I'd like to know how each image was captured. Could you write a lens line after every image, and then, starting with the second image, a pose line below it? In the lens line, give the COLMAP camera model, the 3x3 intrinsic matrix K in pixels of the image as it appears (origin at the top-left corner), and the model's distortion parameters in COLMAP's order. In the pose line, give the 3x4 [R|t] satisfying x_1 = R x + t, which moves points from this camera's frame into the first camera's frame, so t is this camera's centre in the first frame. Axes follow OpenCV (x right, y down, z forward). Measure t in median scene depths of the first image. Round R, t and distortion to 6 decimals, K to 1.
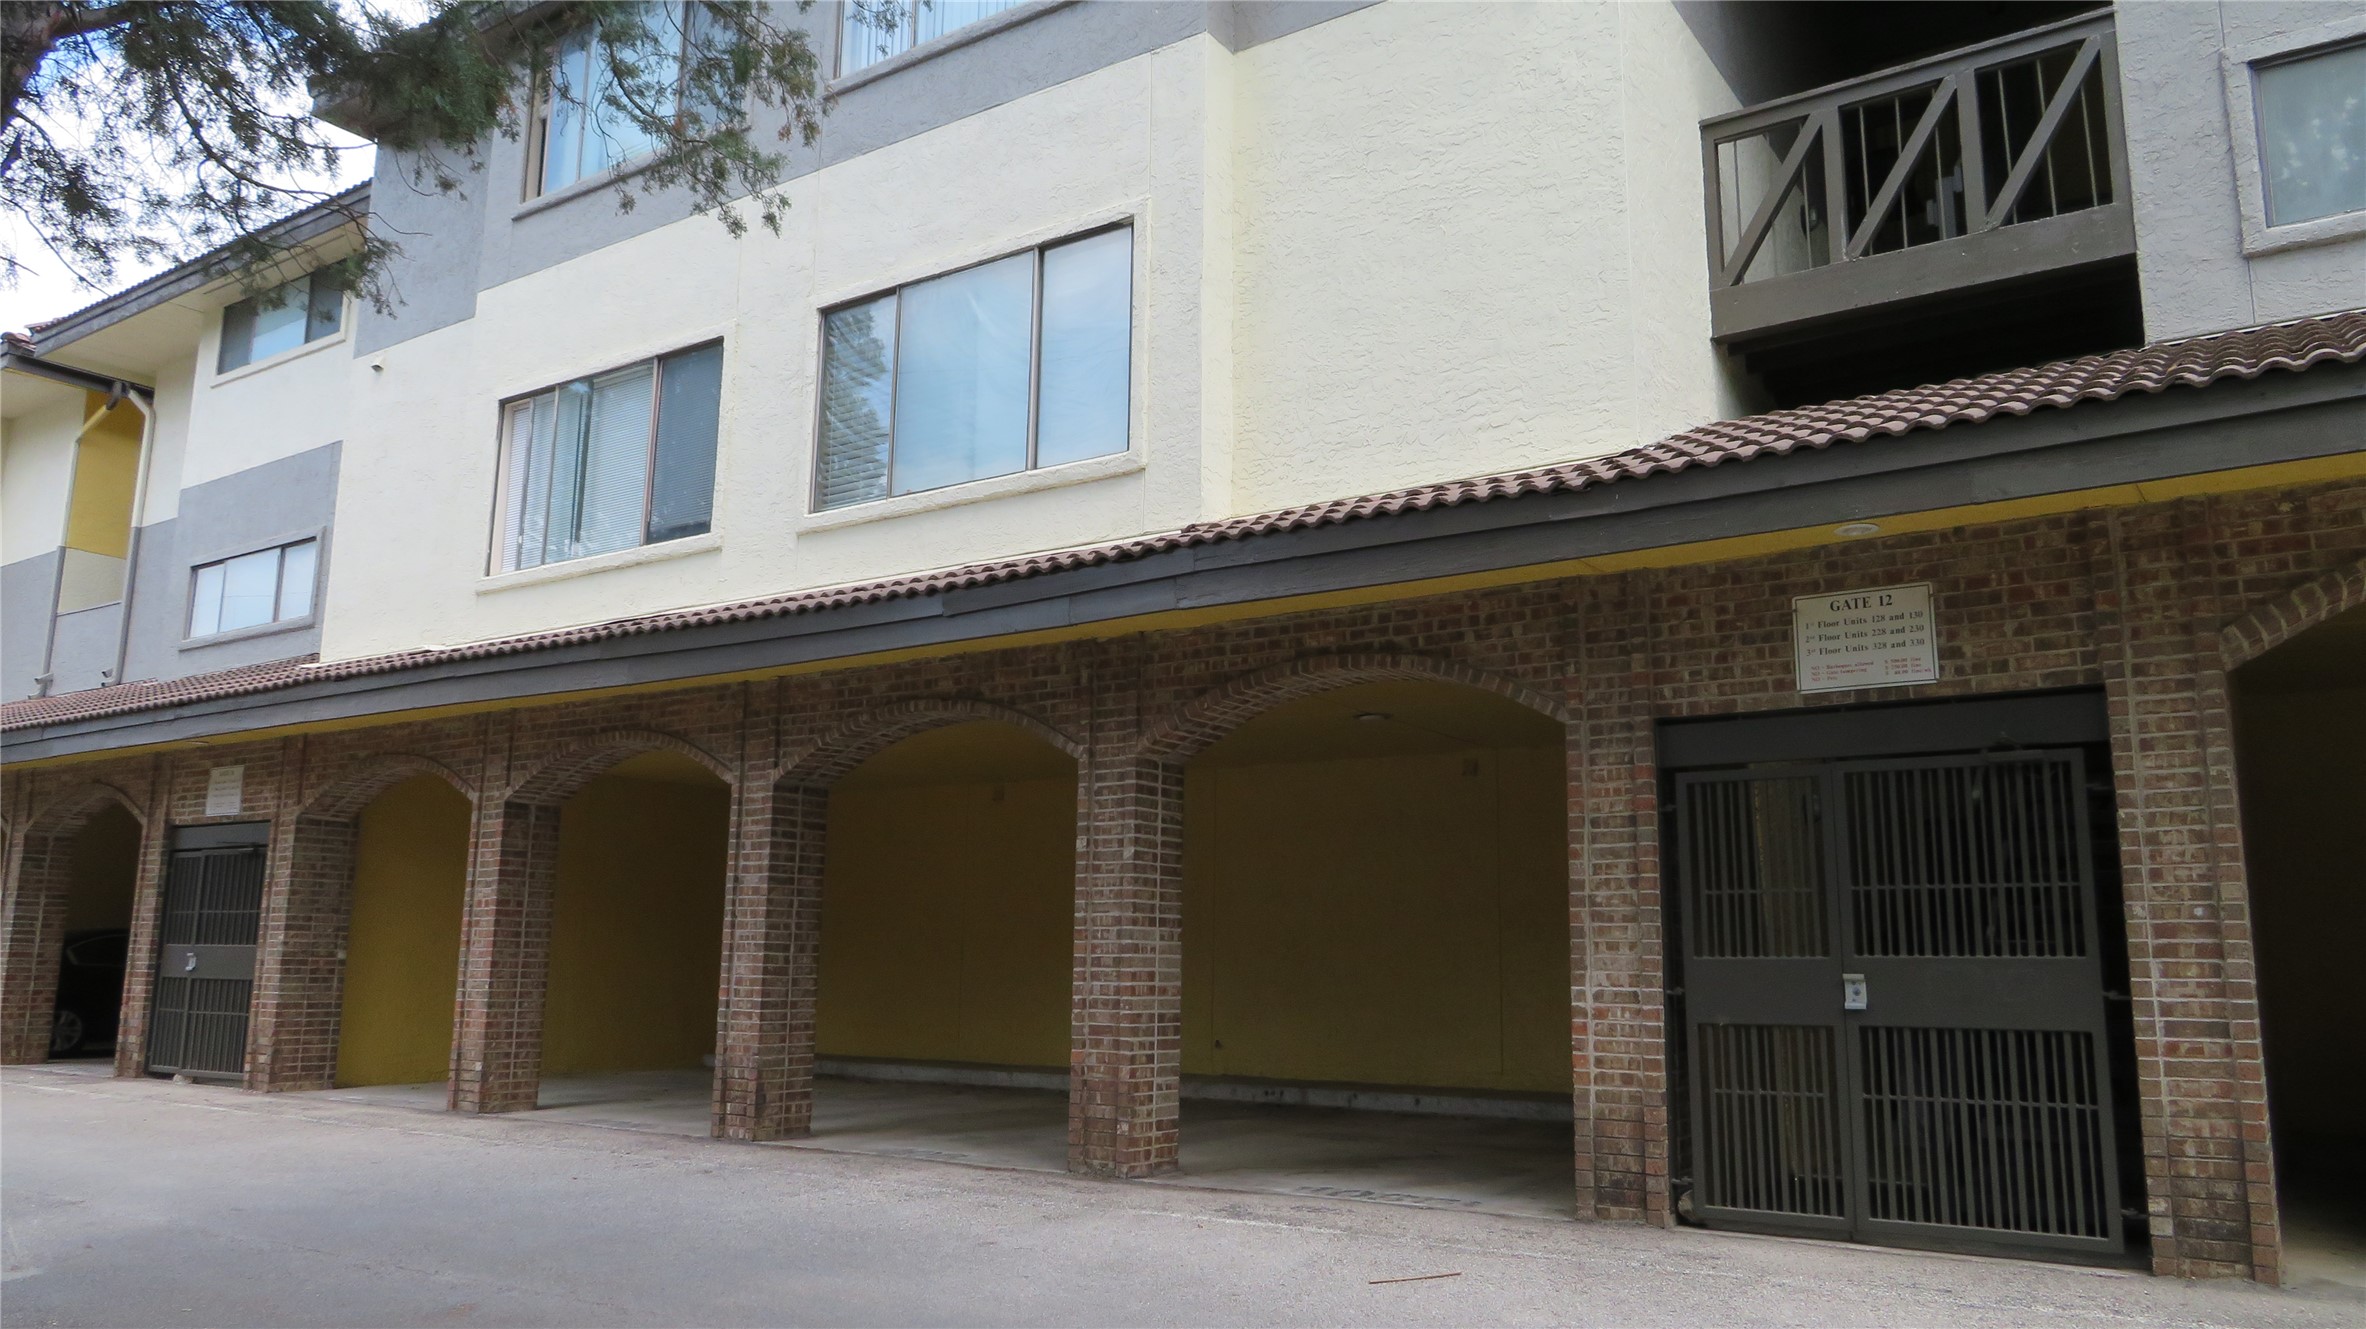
lens RADIAL K [[1692.4, 0, 1182.5], [0, 1692.4, 658.6], [0, 0, 1]] dist [-0.015842, 0.023426]
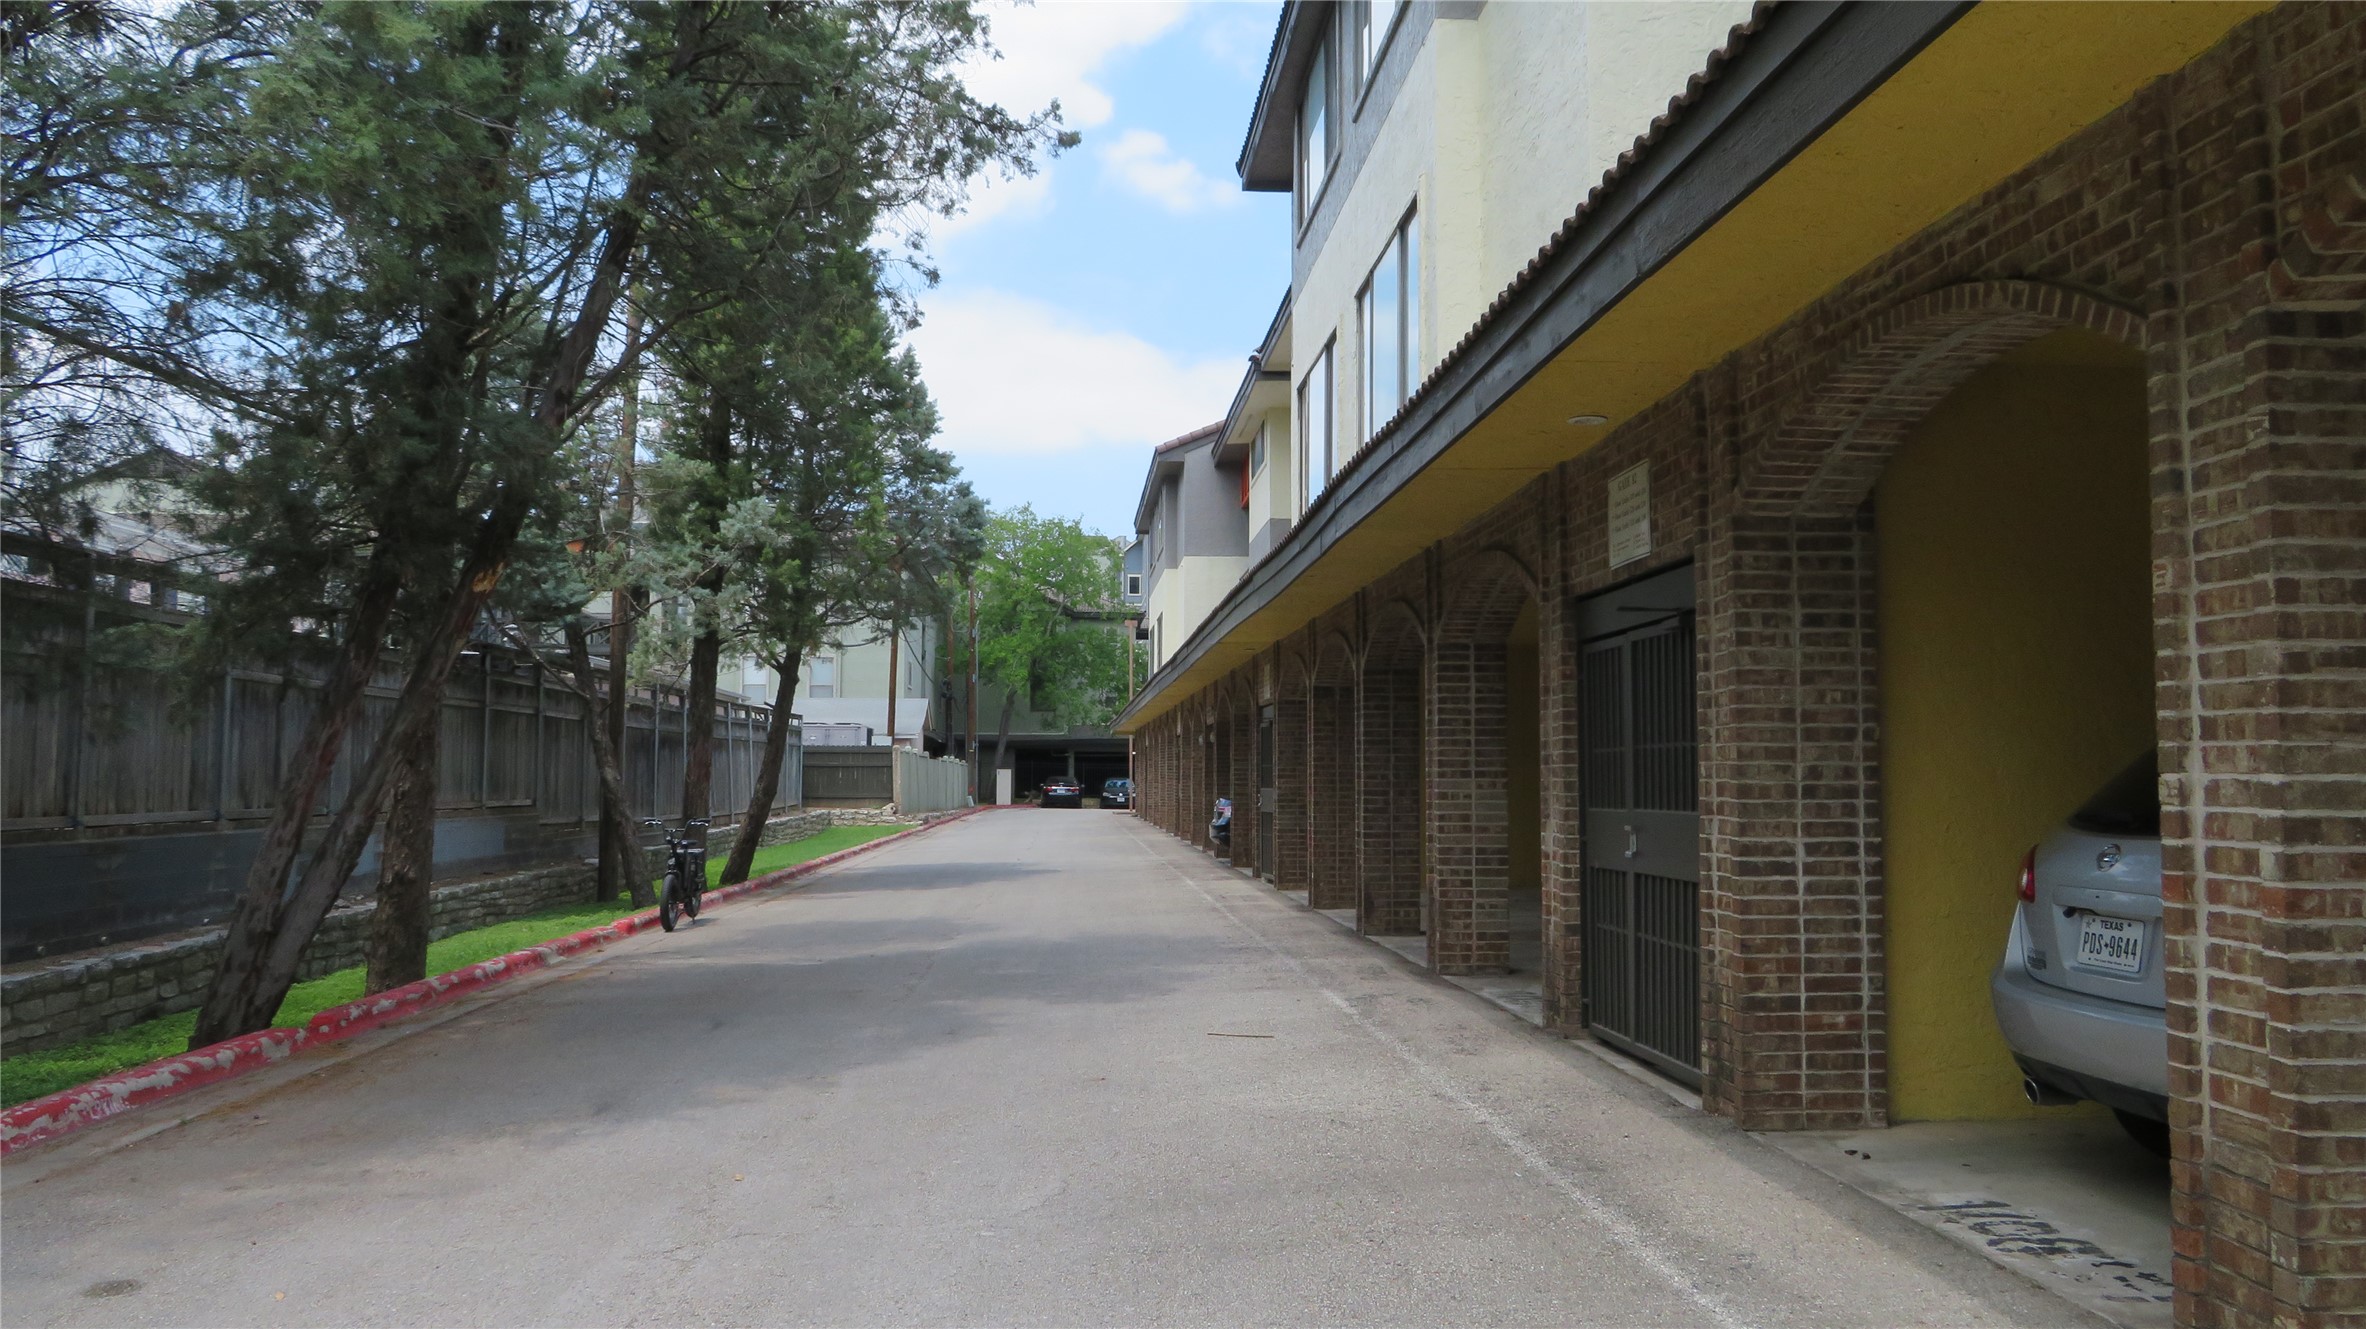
lens RADIAL K [[1692.4, 0, 1185.0], [0, 1692.4, 660.3], [0, 0, 1]] dist [-0.015842, 0.023426]
pose [[0.626290, -0.066235, -0.776771, 0.816984], [0.149009, 0.988185, 0.035880, -0.001512], [0.765217, -0.138217, 0.628760, 0.078530]]
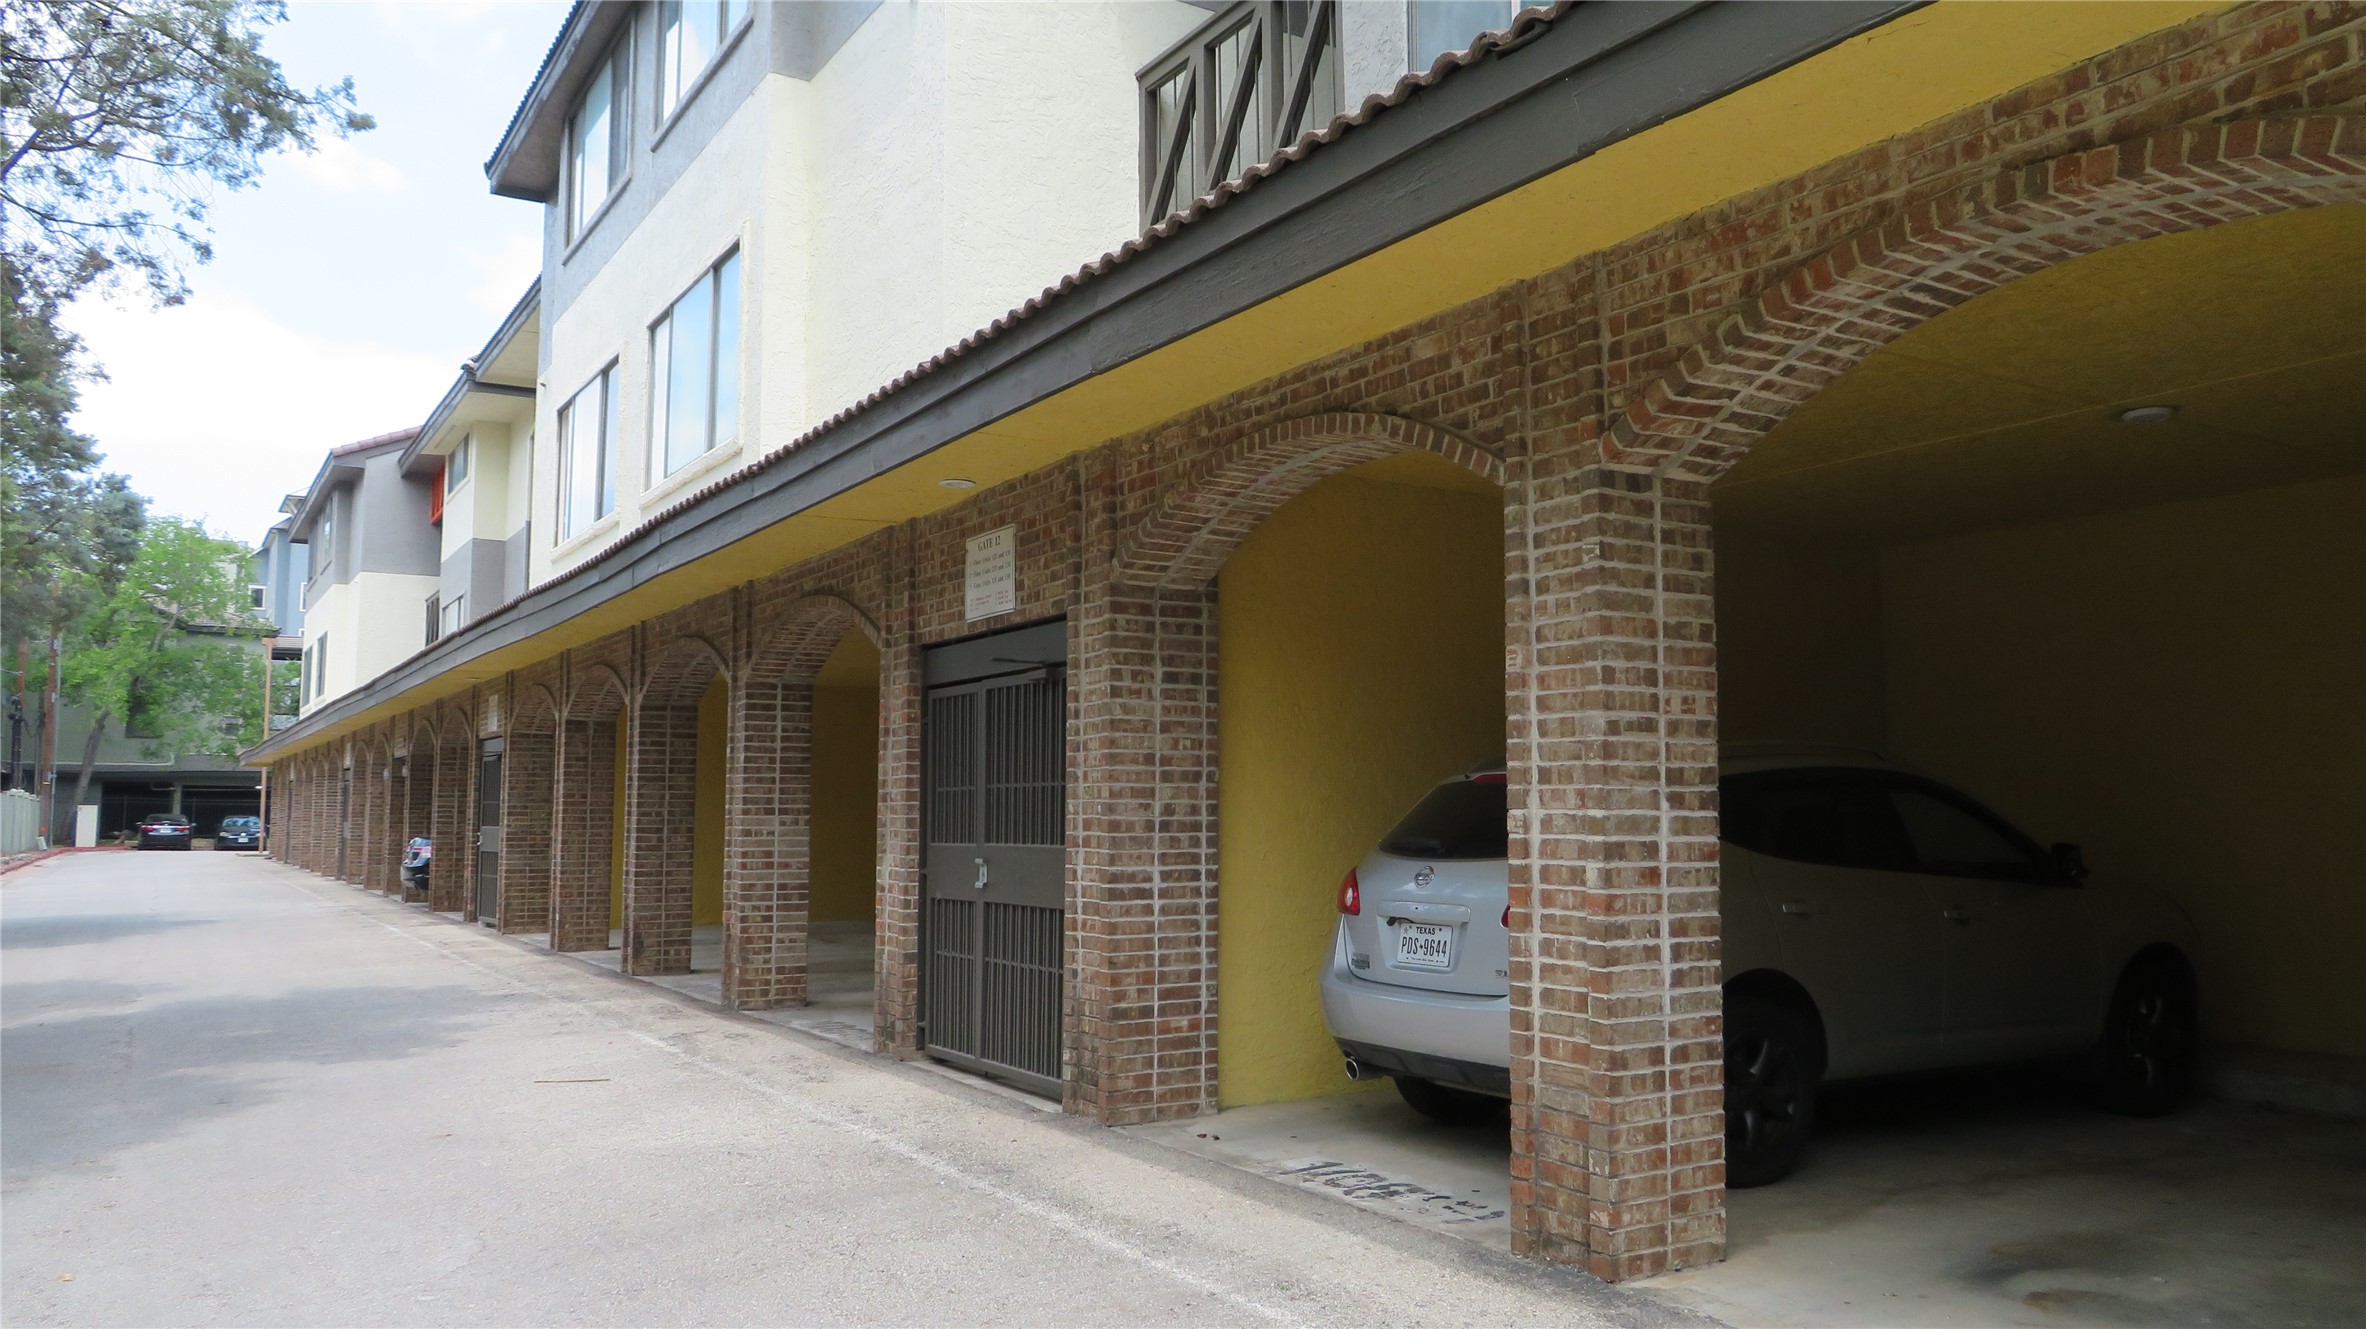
lens RADIAL K [[1692.4, 0, 1162.7], [0, 1692.4, 660.0], [0, 0, 1]] dist [-0.015842, 0.023426]
pose [[0.912330, -0.051313, -0.406228, 0.764119], [0.087332, 0.993673, 0.070618, -0.019542], [0.400035, -0.099903, 0.911039, -0.017091]]
